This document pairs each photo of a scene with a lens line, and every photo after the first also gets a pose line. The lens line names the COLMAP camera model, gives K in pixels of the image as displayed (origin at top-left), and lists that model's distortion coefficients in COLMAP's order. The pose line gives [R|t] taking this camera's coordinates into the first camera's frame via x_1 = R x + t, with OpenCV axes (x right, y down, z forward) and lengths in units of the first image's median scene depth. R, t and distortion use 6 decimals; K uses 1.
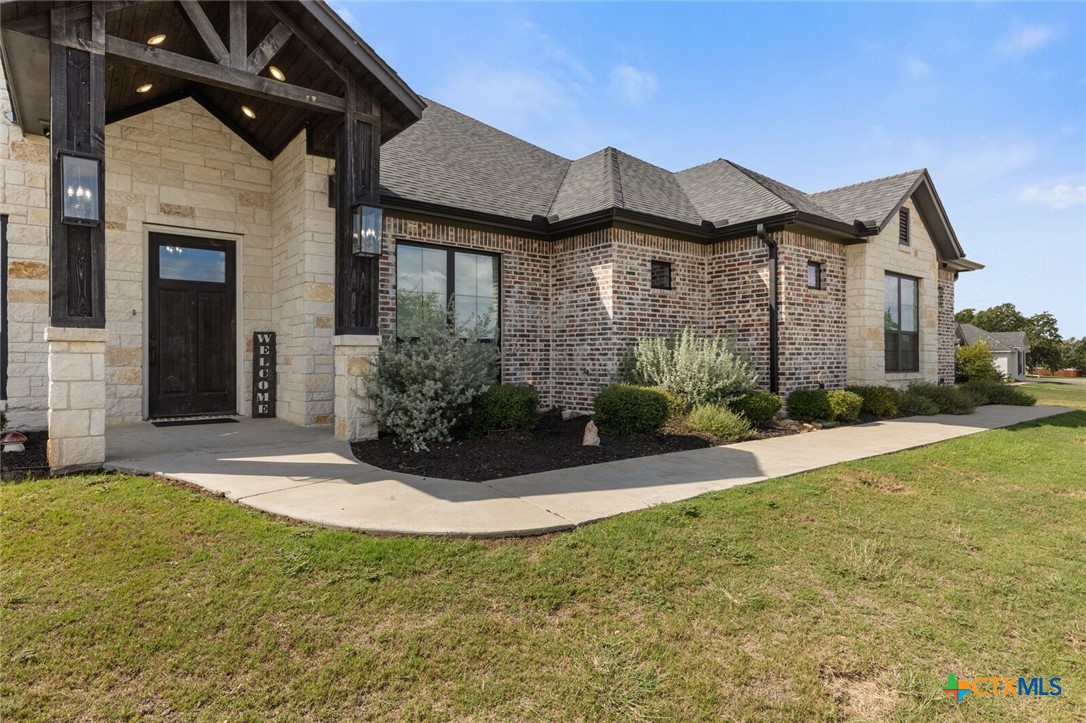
lens RADIAL K [[591.7, 0, 543.0], [0, 591.7, 361.5], [0, 0, 1]] dist [0.003641, -0.000414]
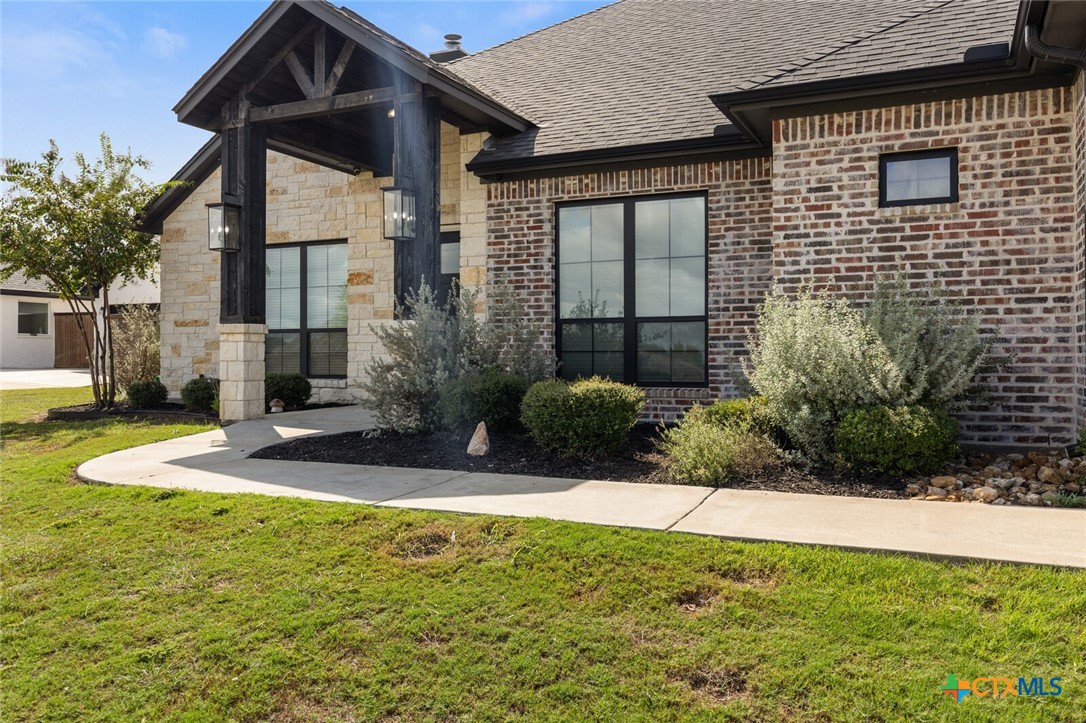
lens RADIAL K [[850.1, 0, 544.2], [0, 850.1, 361.0], [0, 0, 1]] dist [-0.001955, -0.002420]
pose [[0.458403, 0.006595, -0.888720, 0.731381], [-0.002319, 0.999978, 0.006224, 0.009577], [0.888741, -0.000792, 0.458408, 0.386943]]
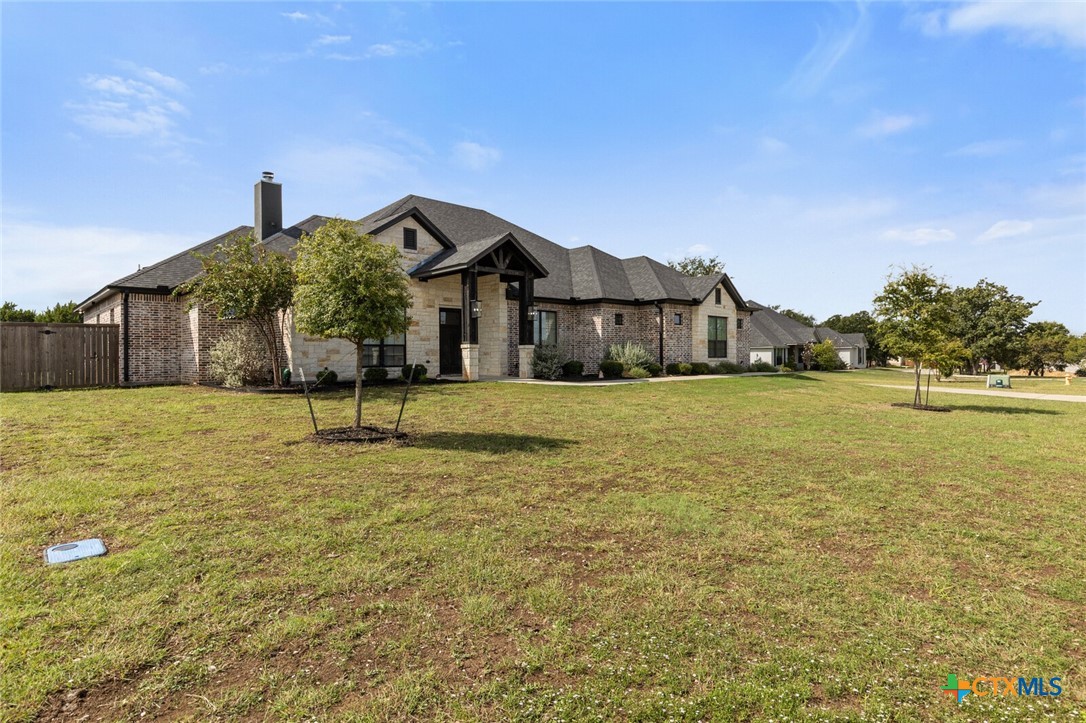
lens RADIAL K [[598.6, 0, 542.2], [0, 598.6, 361.0], [0, 0, 1]] dist [0.000280, -0.000009]
pose [[0.994809, -0.006883, 0.101530, -0.402943], [0.006487, 0.999970, 0.004237, 0.019929], [-0.101556, -0.003557, 0.994823, -1.578709]]
